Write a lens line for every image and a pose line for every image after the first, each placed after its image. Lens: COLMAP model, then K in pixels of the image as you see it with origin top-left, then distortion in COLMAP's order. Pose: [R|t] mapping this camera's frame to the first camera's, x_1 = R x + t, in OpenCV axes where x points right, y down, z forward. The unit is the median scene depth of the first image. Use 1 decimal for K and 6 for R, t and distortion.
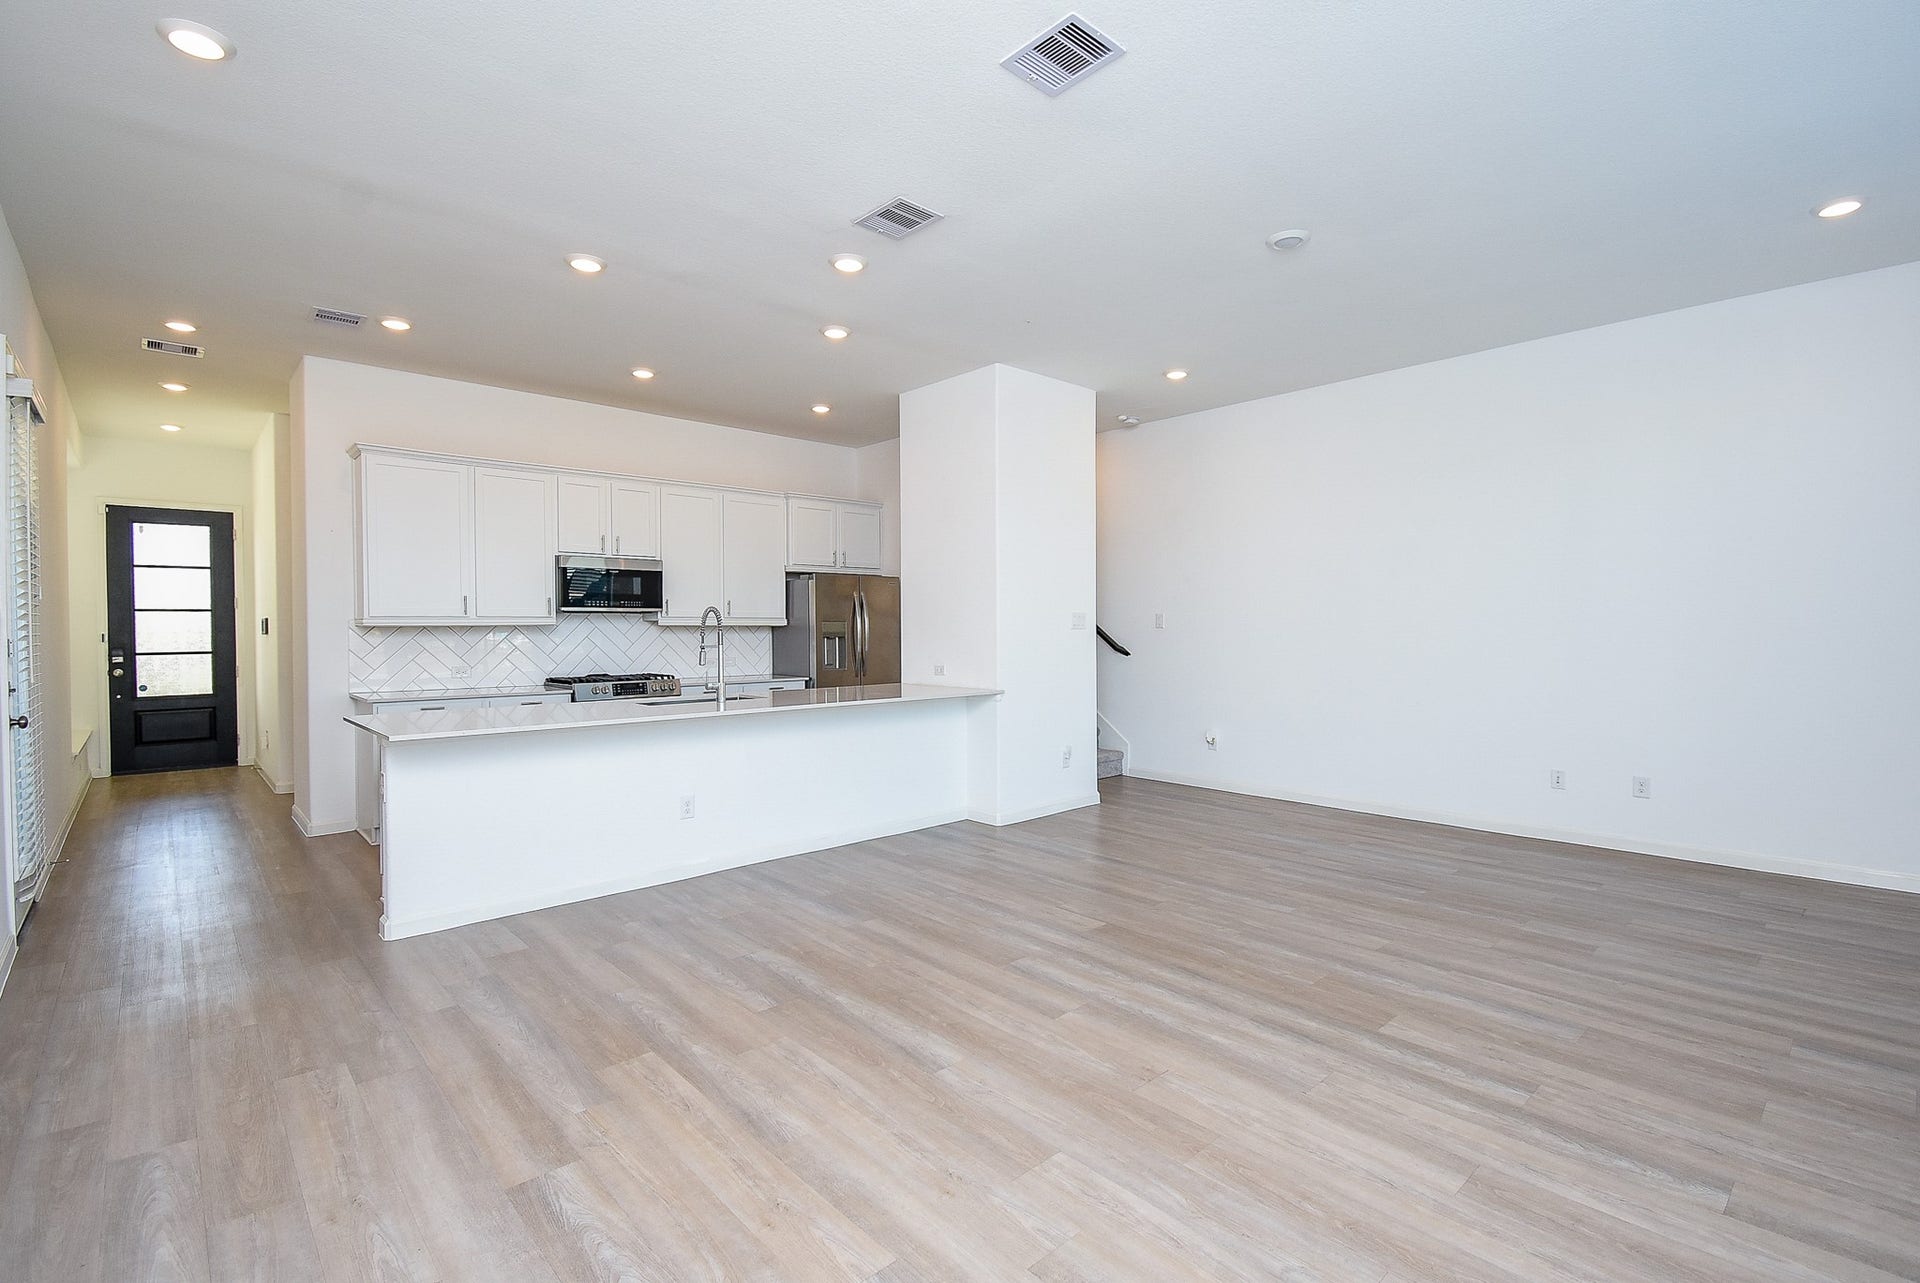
lens RADIAL K [[825.1, 0, 927.4], [0, 825.1, 638.4], [0, 0, 1]] dist [0.030553, -0.017983]
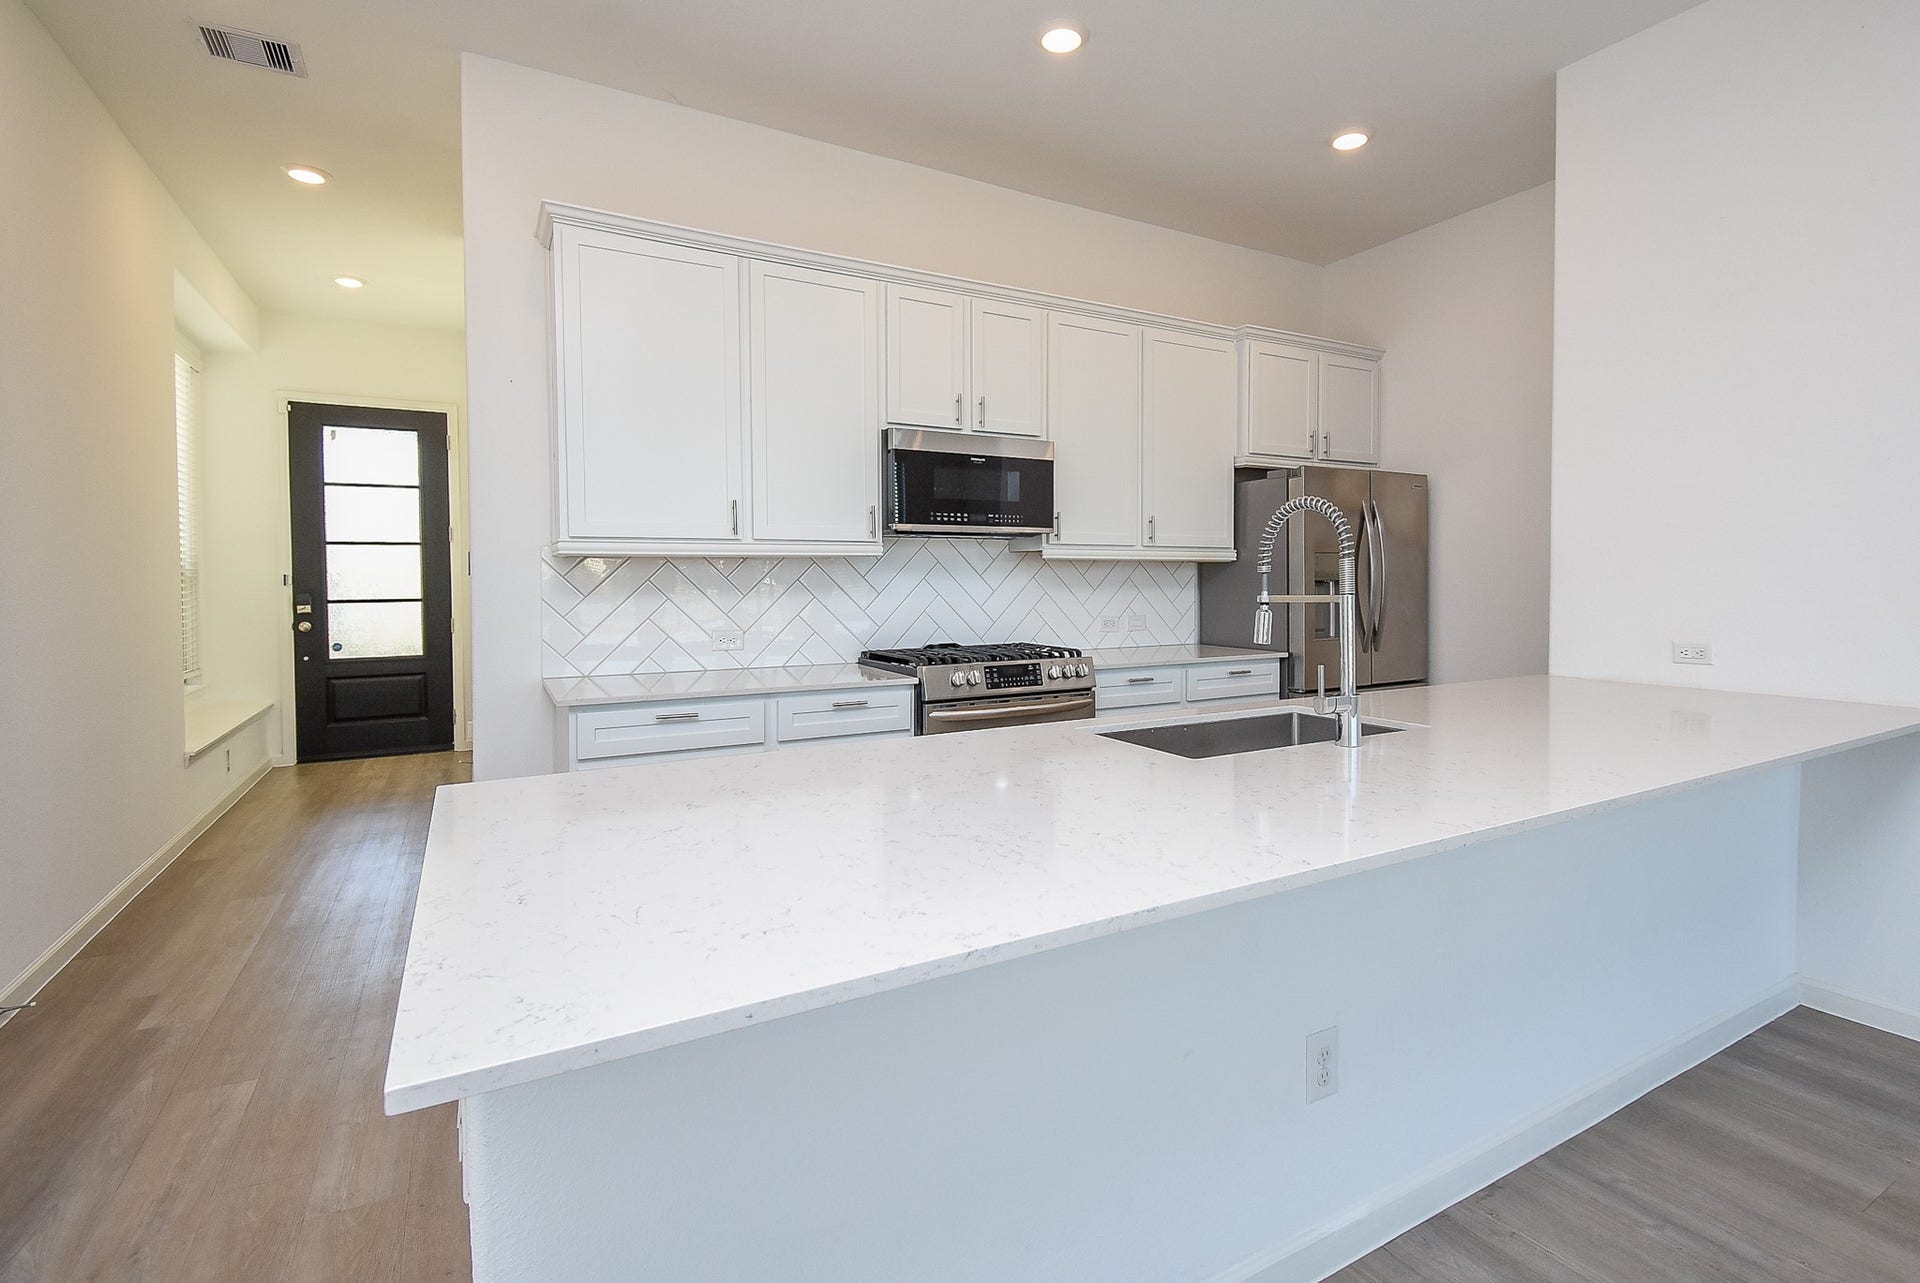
lens RADIAL K [[916.8, 0, 1005.2], [0, 916.8, 593.2], [0, 0, 1]] dist [0.039790, 0.000200]
pose [[0.977253, 0.005773, -0.211998, -0.178520], [-0.004589, 0.999971, 0.006075, 0.003395], [0.212027, -0.004964, 0.977251, 0.315103]]
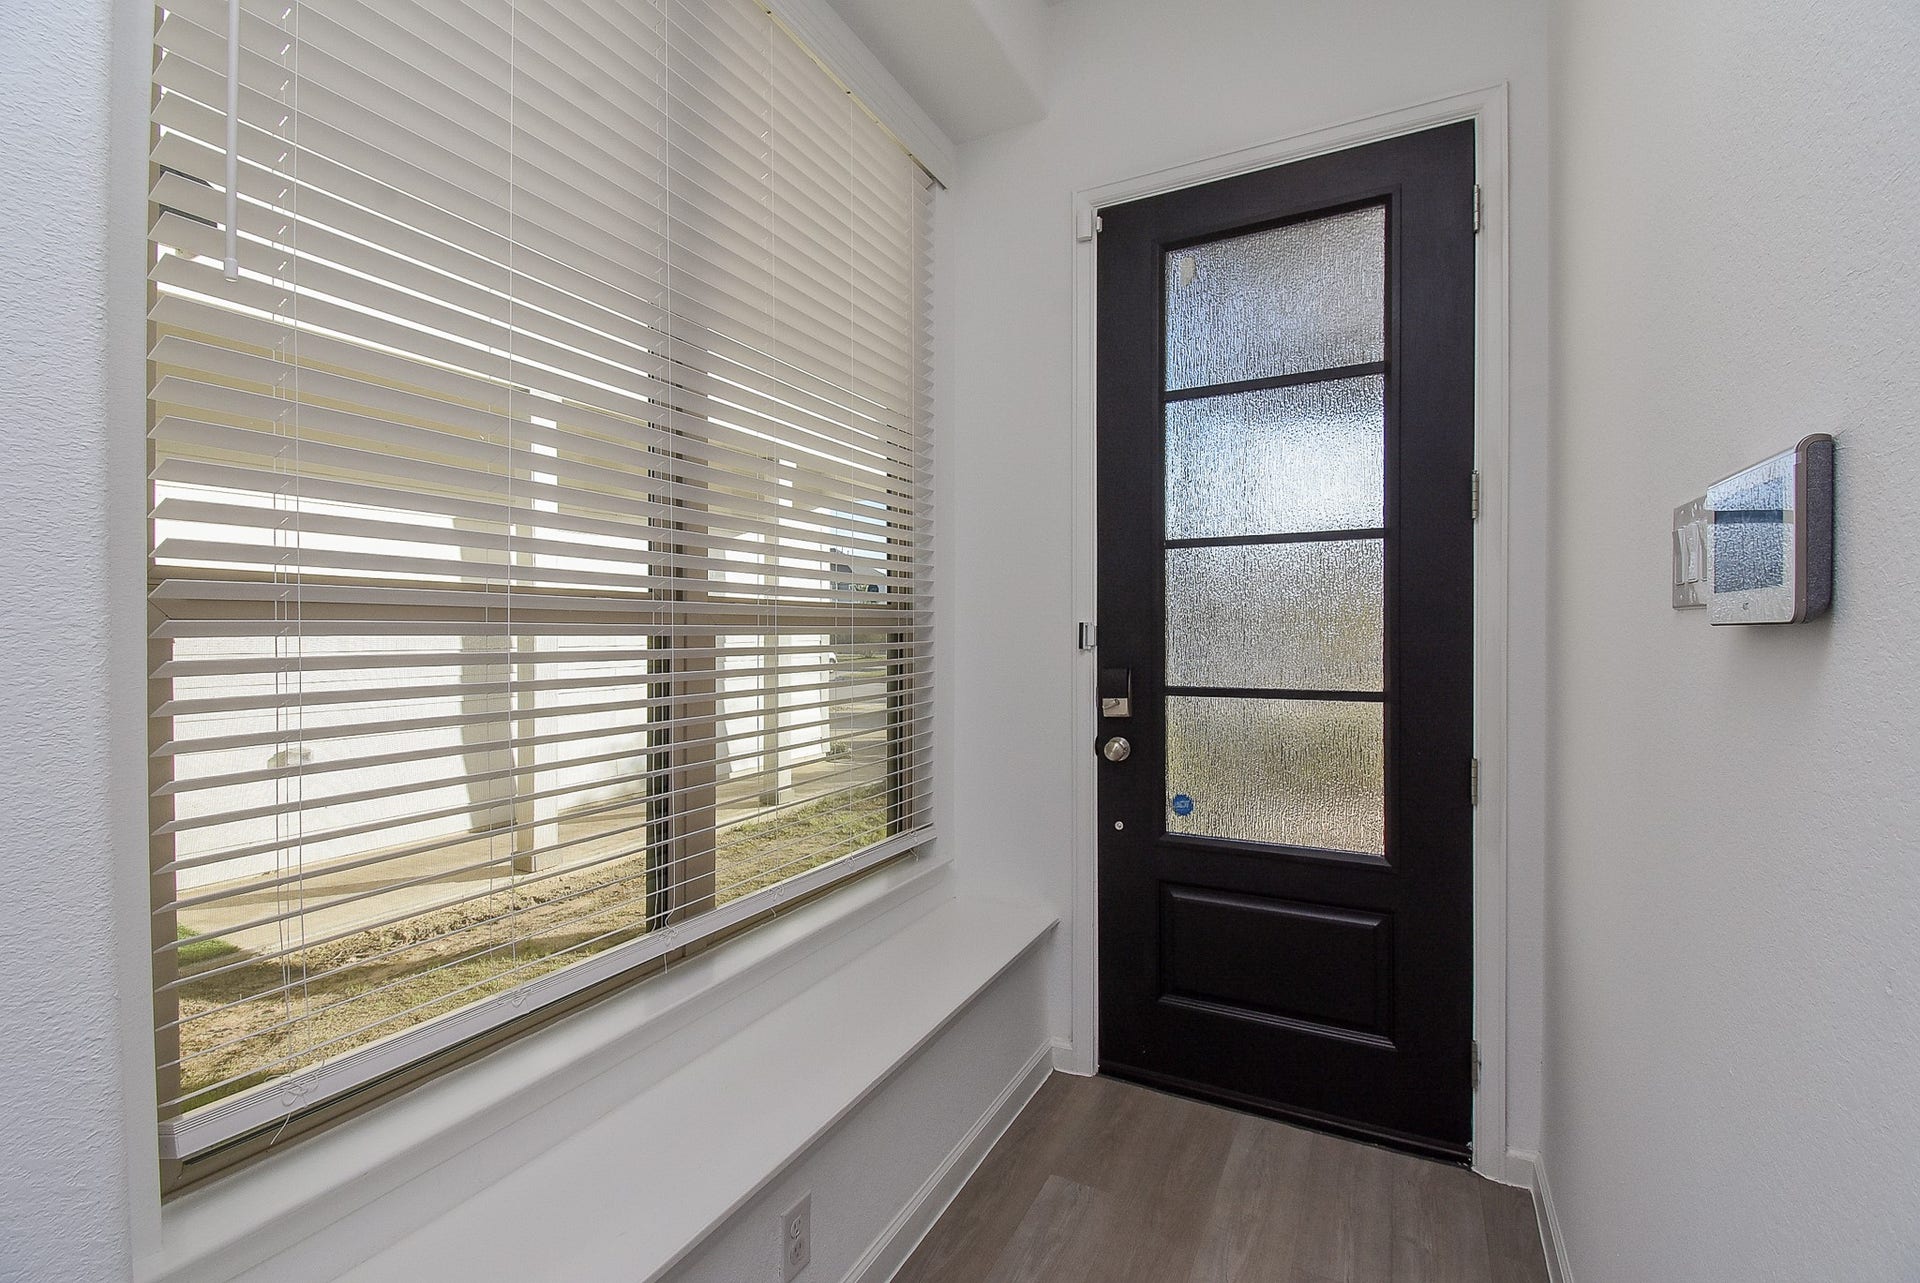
lens RADIAL K [[825.1, 0, 927.4], [0, 825.1, 638.4], [0, 0, 1]] dist [0.030553, -0.017983]
pose [[0.302407, 0.014093, -0.953075, -0.704455], [-0.014925, 0.999838, 0.010049, -0.001936], [0.953062, 0.011185, 0.302569, 0.847048]]
